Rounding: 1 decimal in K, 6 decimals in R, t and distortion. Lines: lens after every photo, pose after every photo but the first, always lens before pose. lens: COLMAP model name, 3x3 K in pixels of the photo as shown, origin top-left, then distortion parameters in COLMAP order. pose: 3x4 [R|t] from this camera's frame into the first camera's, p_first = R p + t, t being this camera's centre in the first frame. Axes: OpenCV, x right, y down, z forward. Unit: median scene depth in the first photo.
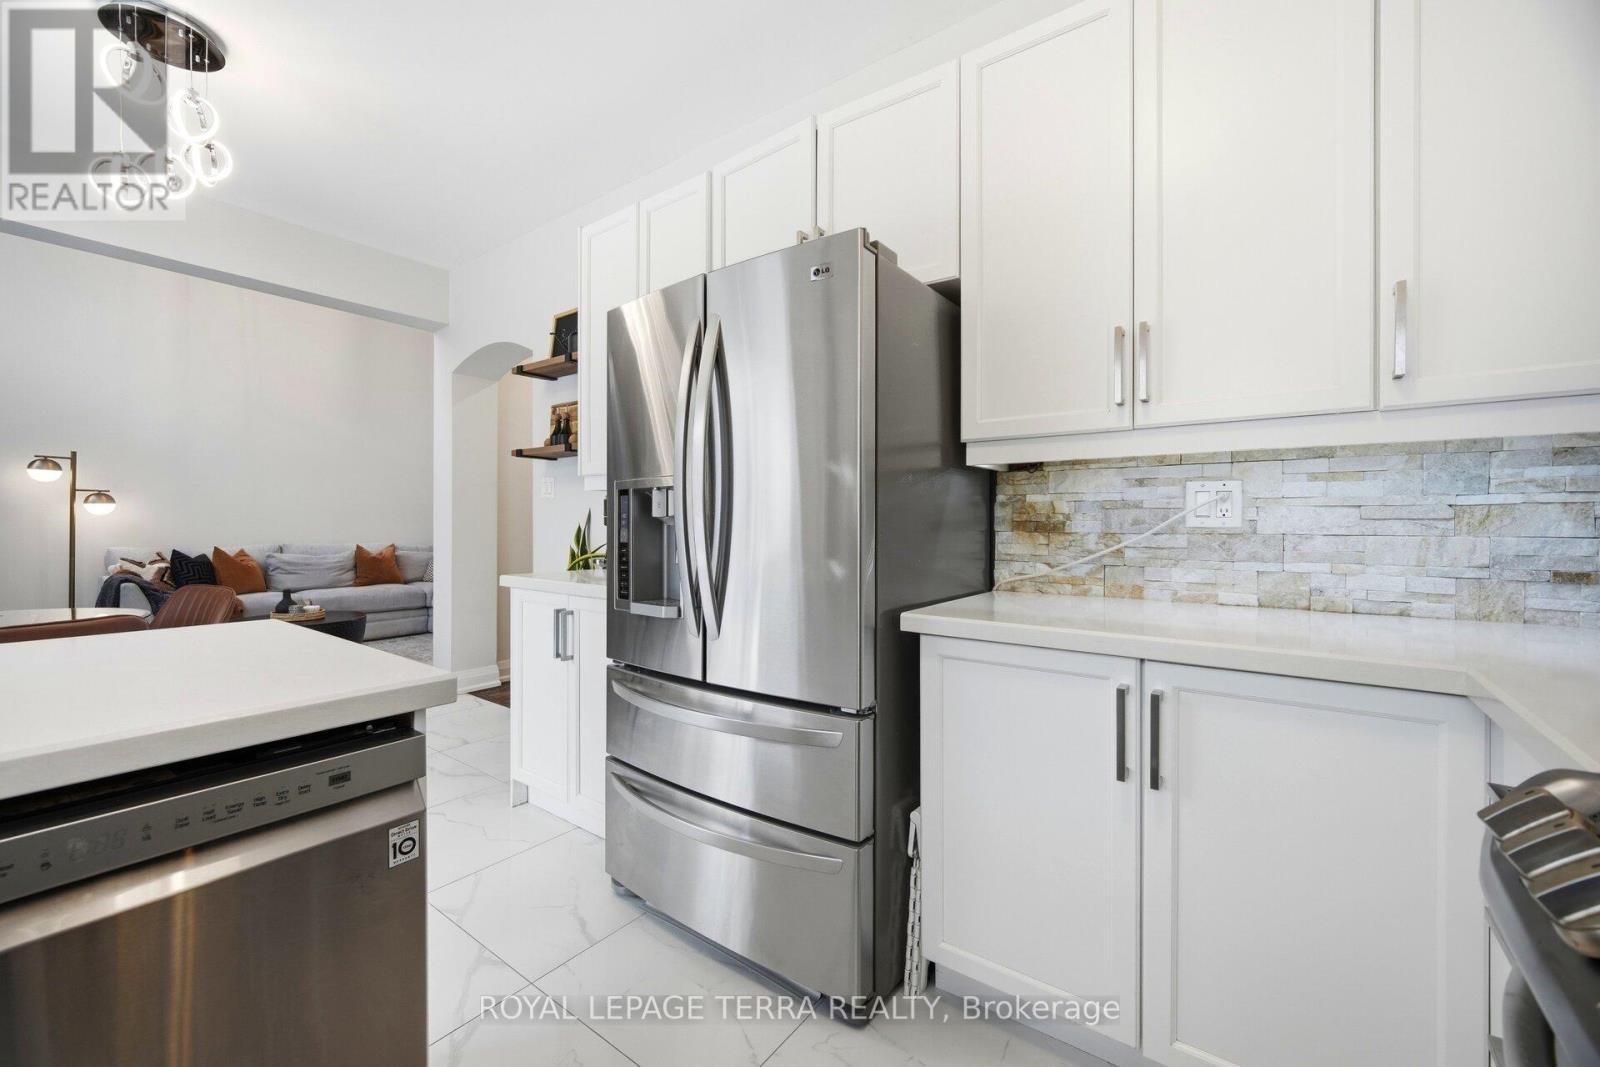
lens RADIAL K [[643.5, 0, 786.5], [0, 643.5, 524.6], [0, 0, 1]] dist [0.000366, -0.000033]
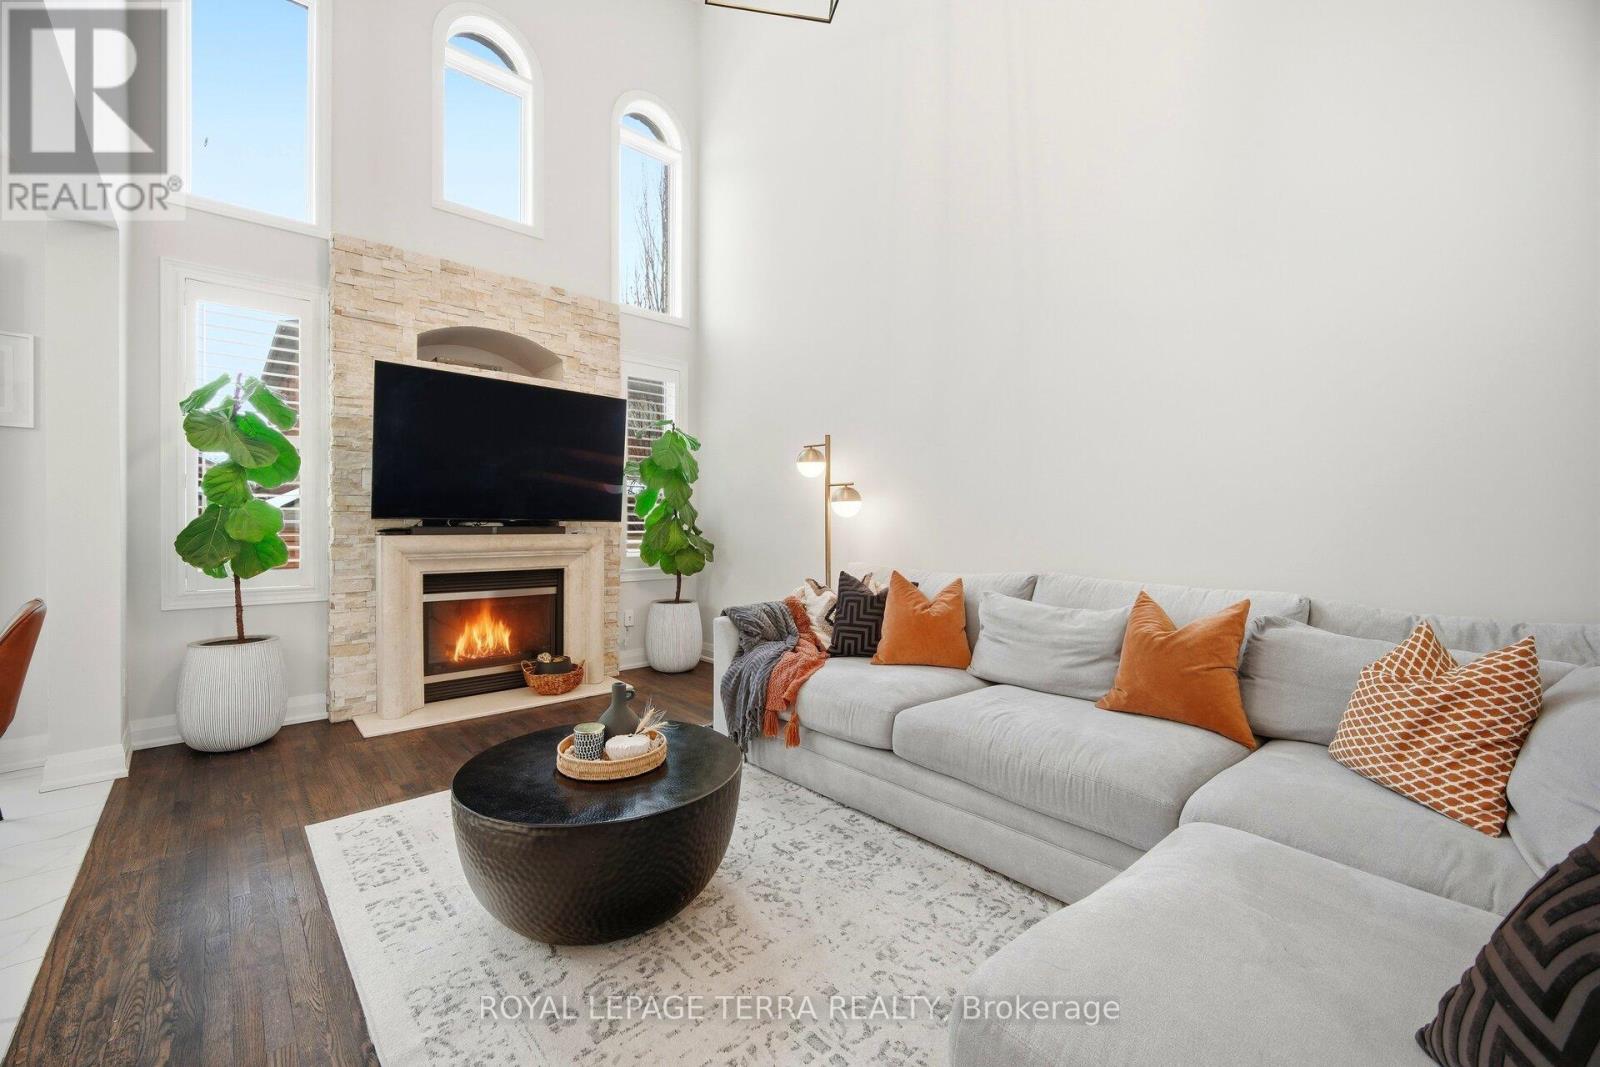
lens RADIAL K [[642.3, 0, 779.0], [0, 642.3, 529.3], [0, 0, 1]] dist [-0.014269, -0.000220]
pose [[-0.188628, -0.008204, -0.982014, -0.346667], [-0.016936, 0.999844, -0.005100, 0.003706], [0.981903, 0.015669, -0.188737, 1.075189]]
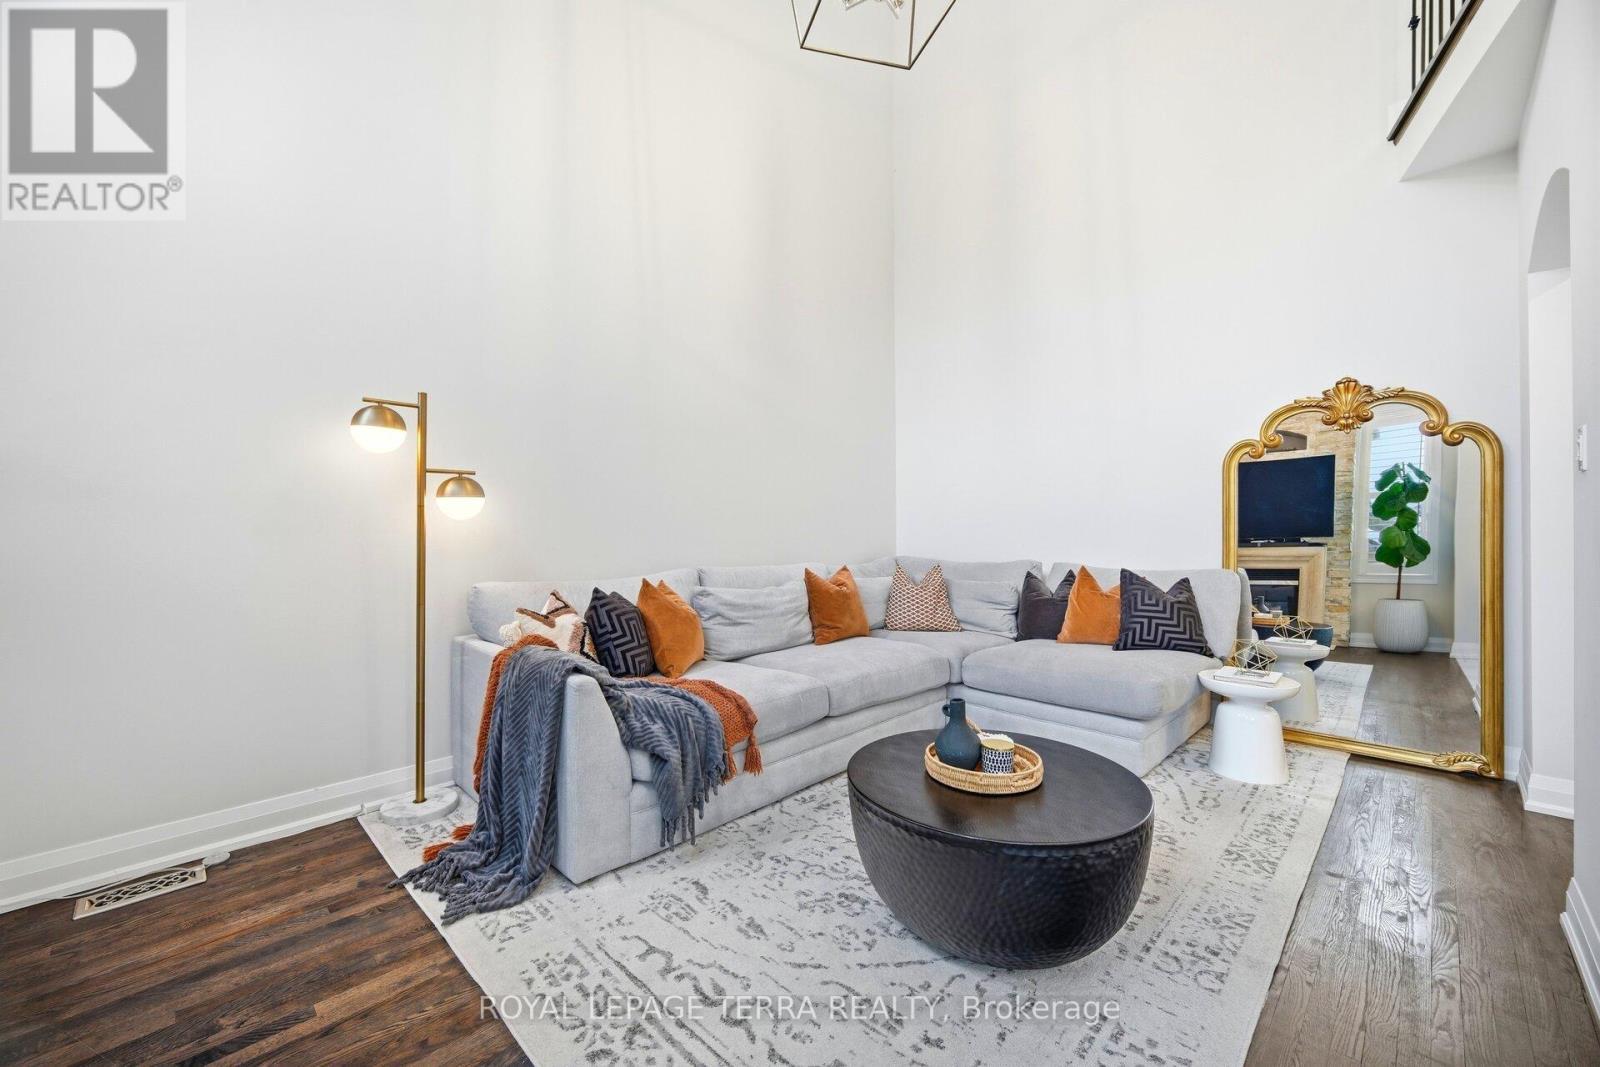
lens RADIAL K [[643.5, 0, 786.5], [0, 643.5, 524.6], [0, 0, 1]] dist [0.000366, -0.000033]
pose [[0.992087, -0.006799, -0.125367, -0.756773], [0.006236, 0.999969, -0.004884, -0.007327], [0.125397, 0.004064, 0.992098, 0.534467]]
